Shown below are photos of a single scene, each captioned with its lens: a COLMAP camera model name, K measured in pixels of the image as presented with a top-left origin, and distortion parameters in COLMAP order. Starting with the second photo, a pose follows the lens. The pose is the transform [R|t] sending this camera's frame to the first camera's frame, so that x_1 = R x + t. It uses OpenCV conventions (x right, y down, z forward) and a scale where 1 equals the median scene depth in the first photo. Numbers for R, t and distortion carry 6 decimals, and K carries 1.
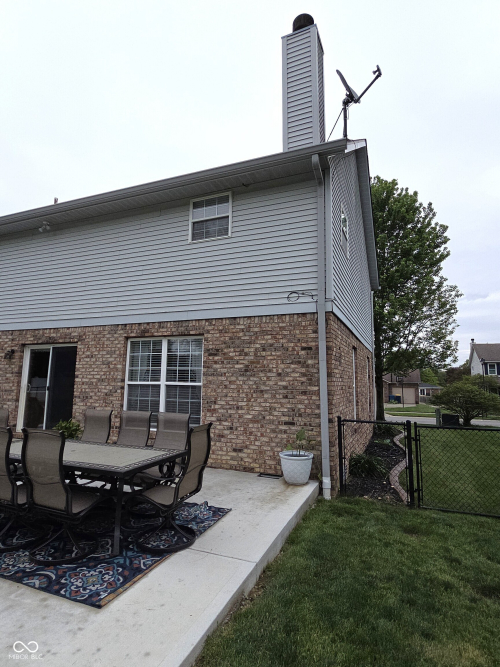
lens RADIAL K [[365.7, 0, 253.5], [0, 365.7, 330.4], [0, 0, 1]] dist [0.002111, -0.001679]
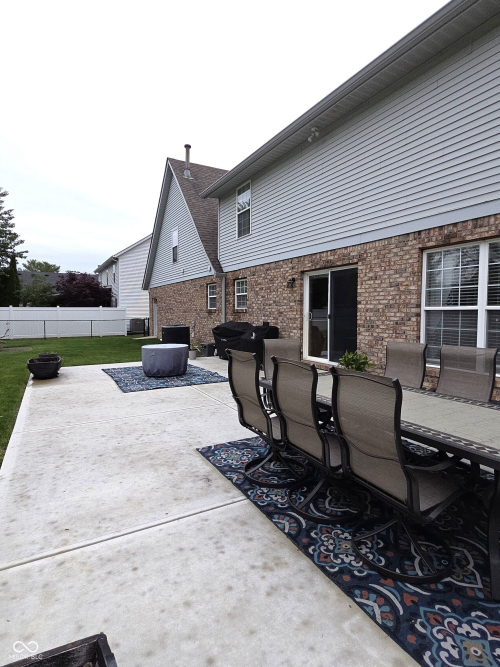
lens RADIAL K [[365.7, 0, 250.4], [0, 365.7, 332.1], [0, 0, 1]] dist [0.002111, -0.001679]
pose [[0.774178, 0.024508, -0.632494, -0.140761], [0.094827, 0.983482, 0.154177, 0.038887], [0.625825, -0.179338, 0.759066, 0.178161]]
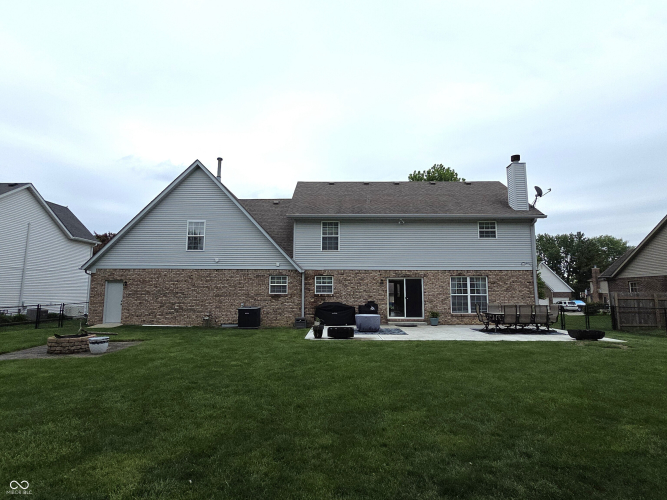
lens RADIAL K [[365.7, 0, 326.5], [0, 365.7, 250.2], [0, 0, 1]] dist [0.002111, -0.001679]
pose [[0.933277, 0.035241, 0.357425, -1.969617], [-0.039485, 0.999210, 0.004583, -0.127054], [-0.356981, -0.018390, 0.933931, -0.938767]]
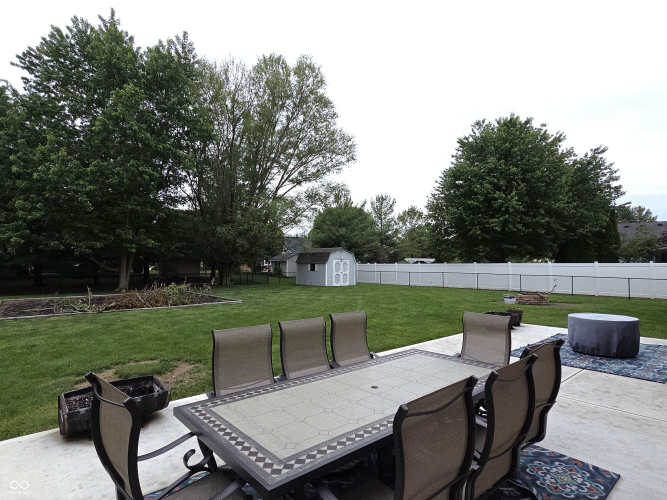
lens RADIAL K [[365.7, 0, 332.6], [0, 365.7, 248.9], [0, 0, 1]] dist [0.002111, -0.001679]
pose [[-0.453761, -0.050022, -0.889718, 0.035471], [0.112929, 0.987146, -0.113095, 0.092007], [0.883939, -0.151793, -0.442279, 0.685097]]
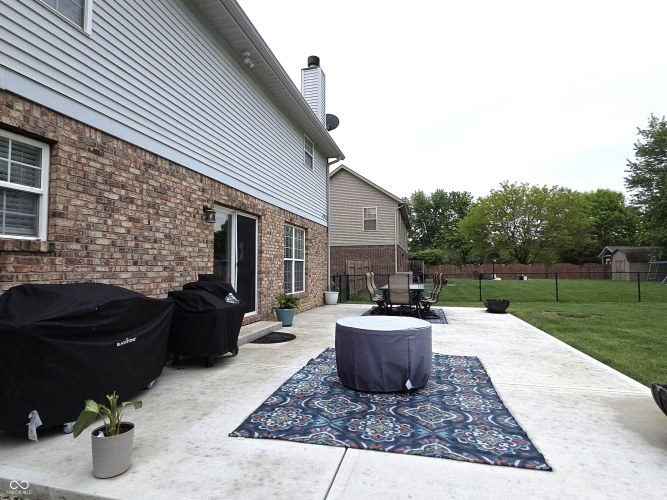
lens RADIAL K [[365.7, 0, 329.1], [0, 365.7, 250.6], [0, 0, 1]] dist [0.002111, -0.001679]
pose [[-0.133877, 0.036084, 0.990341, -1.547673], [-0.128366, 0.990286, -0.053435, 0.160168], [-0.982649, -0.134280, -0.127945, 0.999401]]
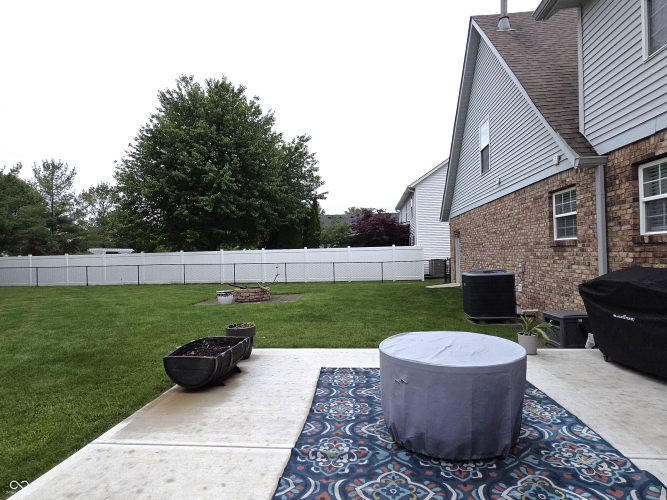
lens RADIAL K [[365.7, 0, 330.4], [0, 365.7, 249.9], [0, 0, 1]] dist [0.002111, -0.001679]
pose [[0.270442, -0.027522, -0.962343, -0.708636], [0.155712, 0.987681, 0.015512, 0.106663], [0.950060, -0.154044, 0.271396, 0.645859]]
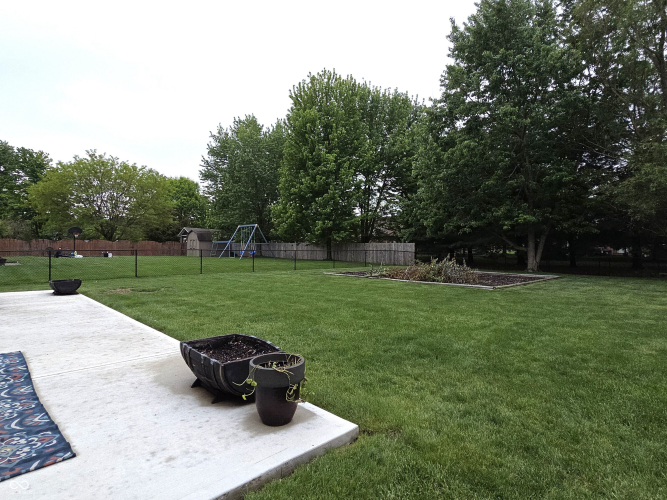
lens RADIAL K [[365.7, 0, 331.8], [0, 365.7, 251.3], [0, 0, 1]] dist [0.002111, -0.001679]
pose [[-0.917051, -0.029317, 0.397690, -1.564864], [-0.077073, 0.991520, -0.104635, 0.153381], [-0.391250, -0.126607, -0.911534, 0.962850]]
